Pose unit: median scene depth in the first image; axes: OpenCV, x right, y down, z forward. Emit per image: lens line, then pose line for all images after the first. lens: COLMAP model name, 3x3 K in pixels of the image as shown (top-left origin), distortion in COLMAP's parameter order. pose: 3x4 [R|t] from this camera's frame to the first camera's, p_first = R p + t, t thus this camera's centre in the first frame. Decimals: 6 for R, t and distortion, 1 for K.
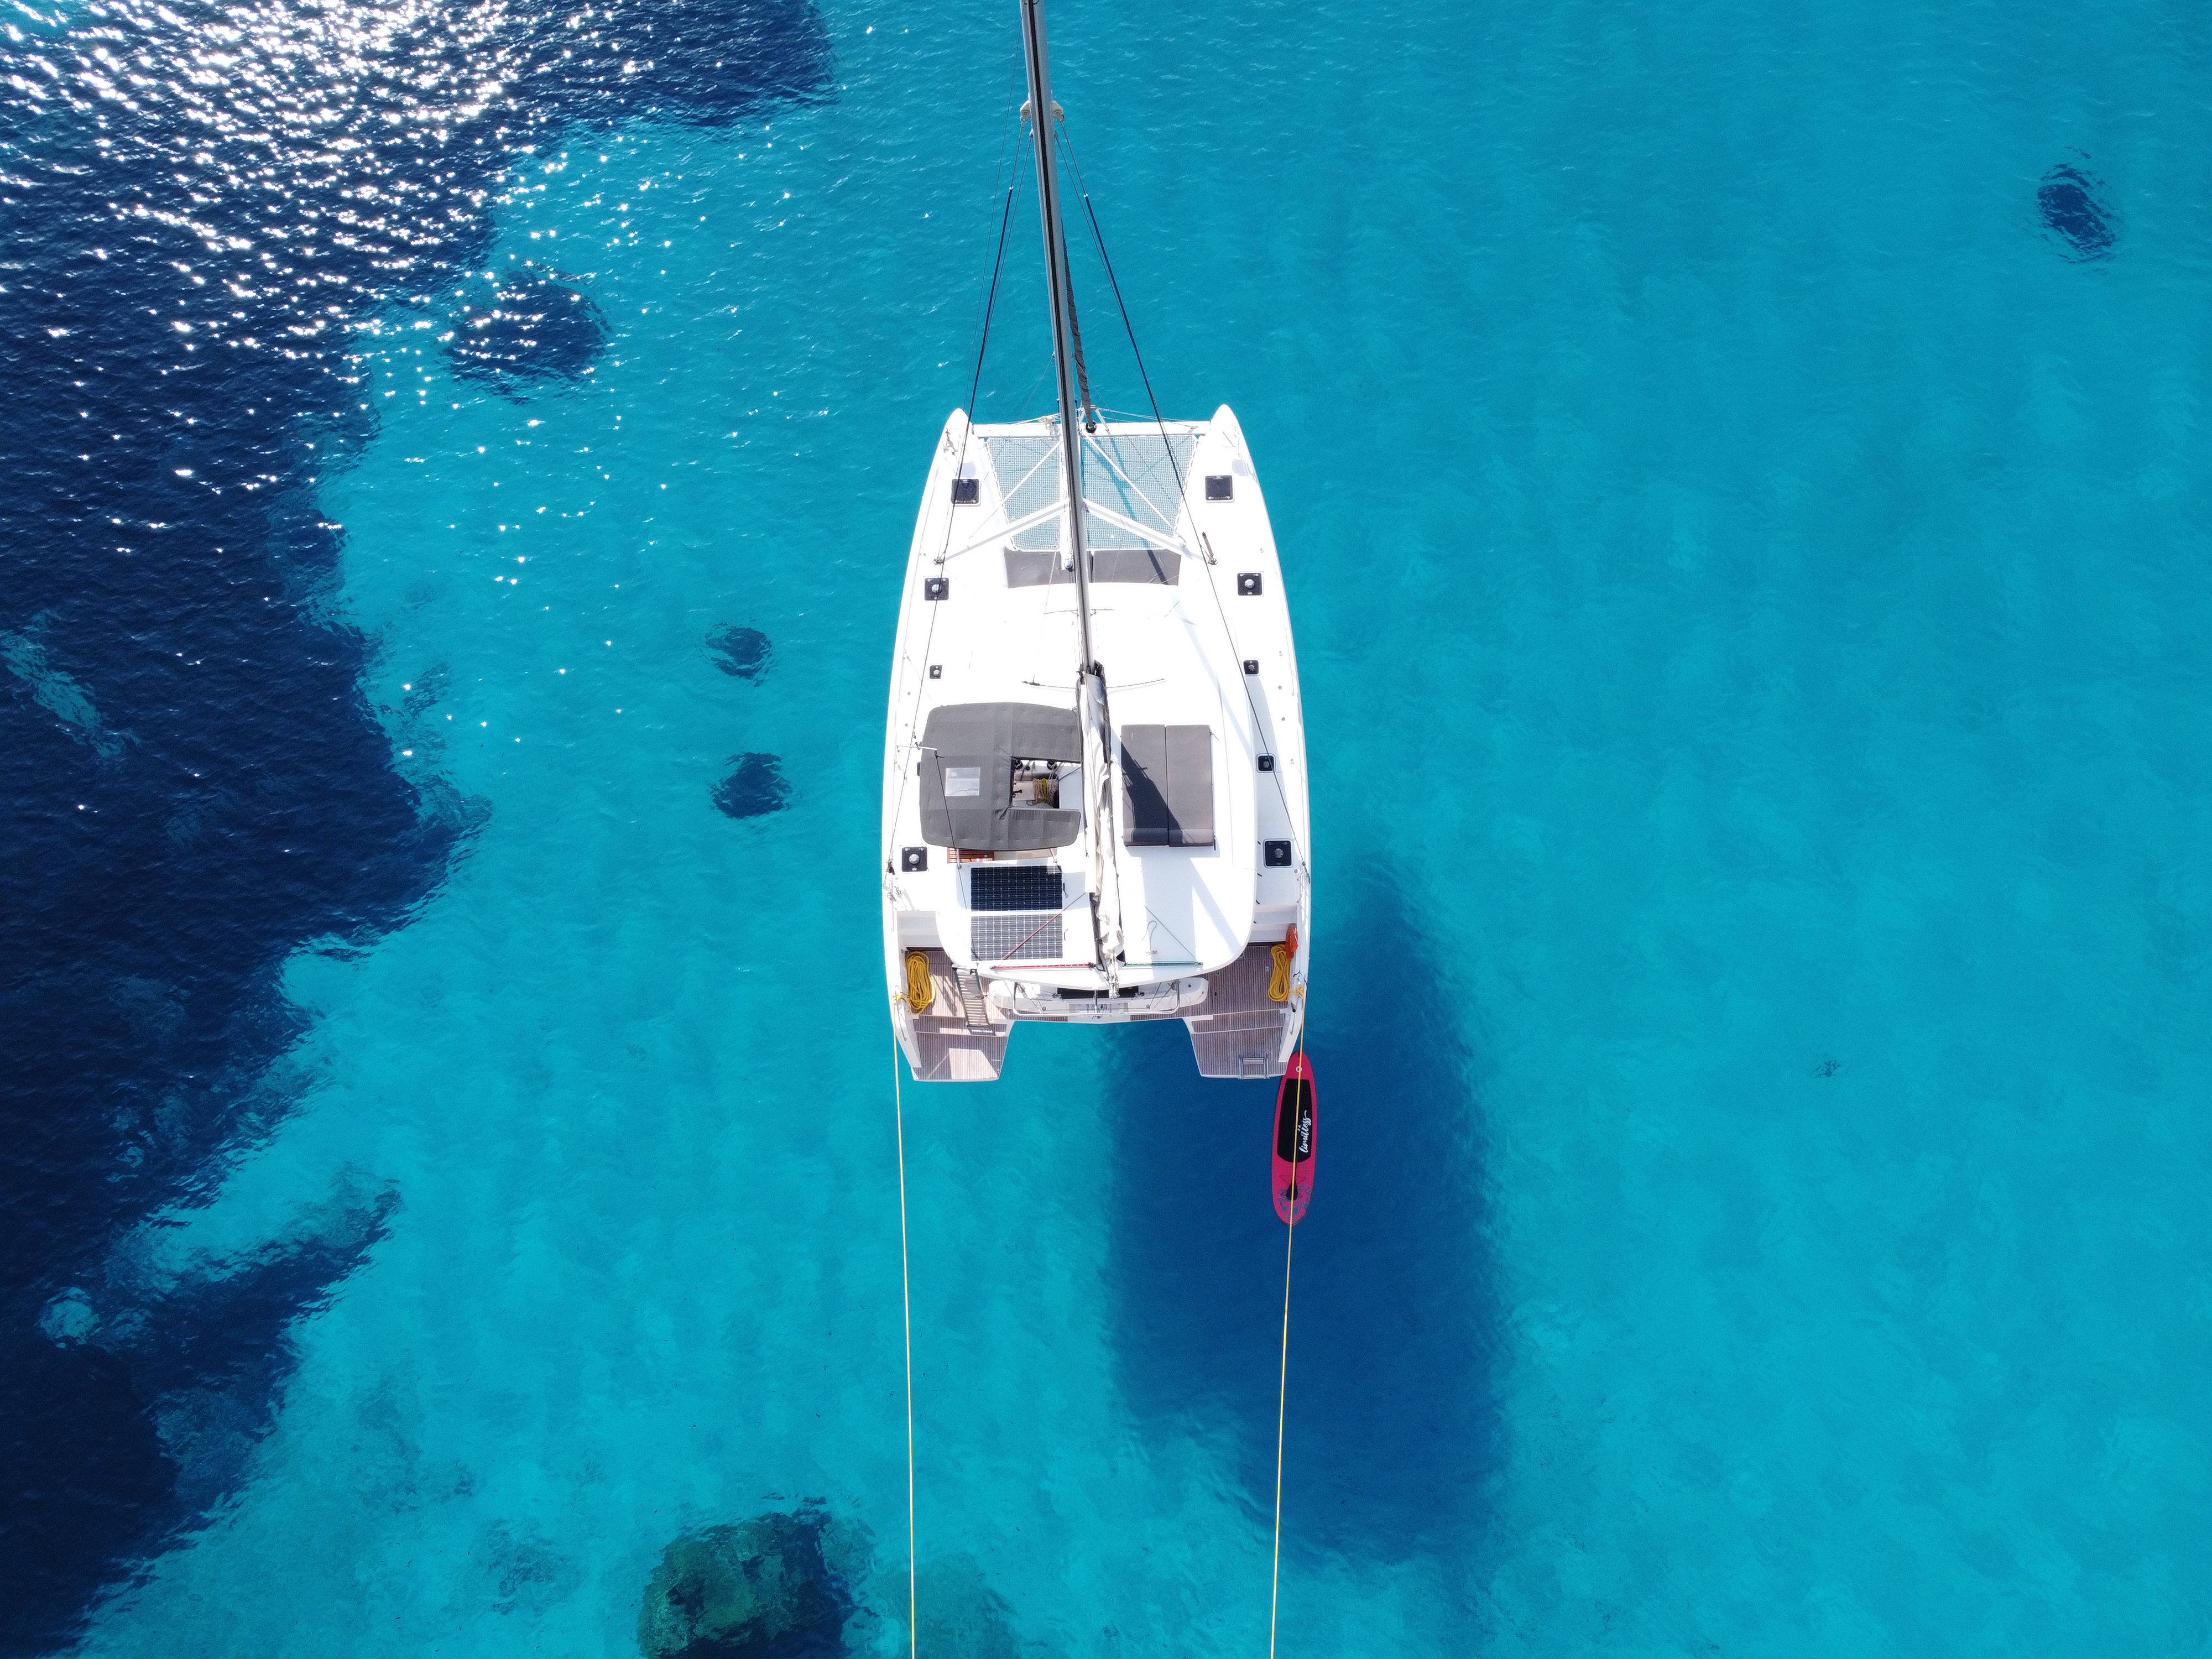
lens RADIAL K [[1634.4, 0, 1109.4], [0, 1634.4, 828.9], [0, 0, 1]] dist [0.055101, 0.000794]
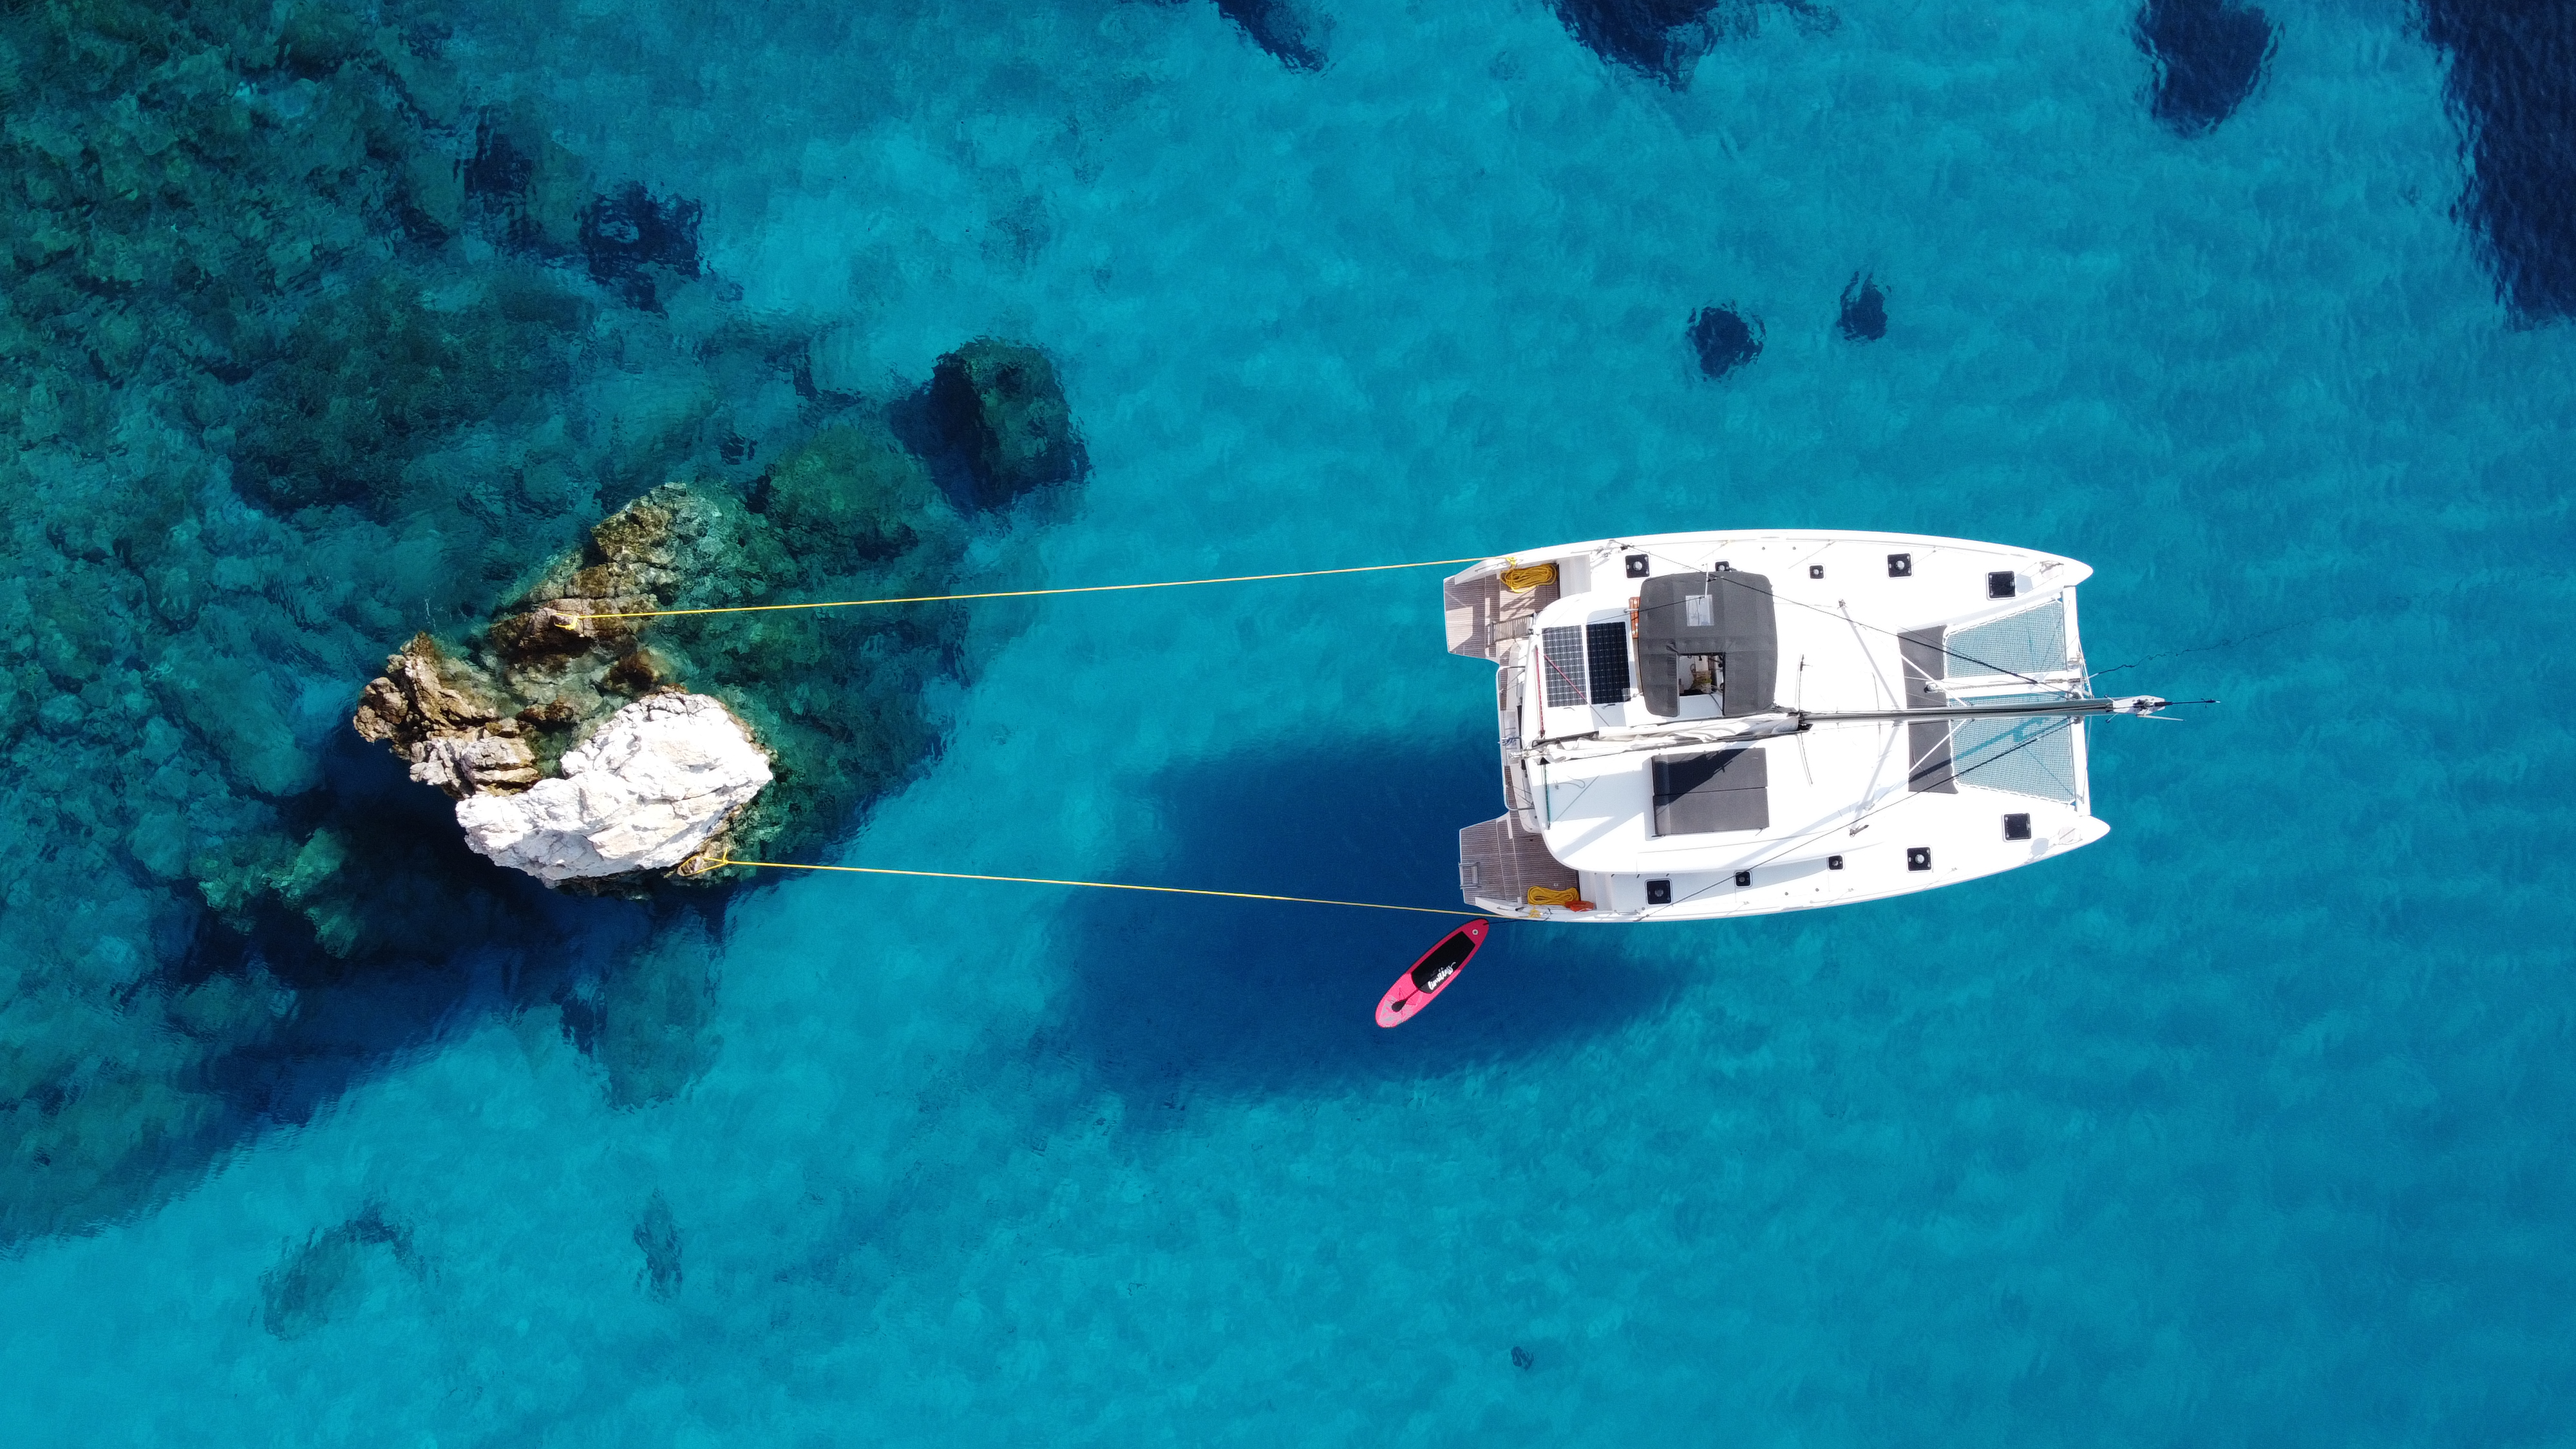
lens RADIAL K [[2026.0, 0, 1295.3], [0, 2026.0, 726.7], [0, 0, 1]] dist [-0.006192, -0.000630]
pose [[0.051315, 0.998646, 0.008562, -0.033880], [-0.961266, 0.047066, 0.271574, -0.127299], [0.270804, -0.022166, 0.962379, -0.392866]]
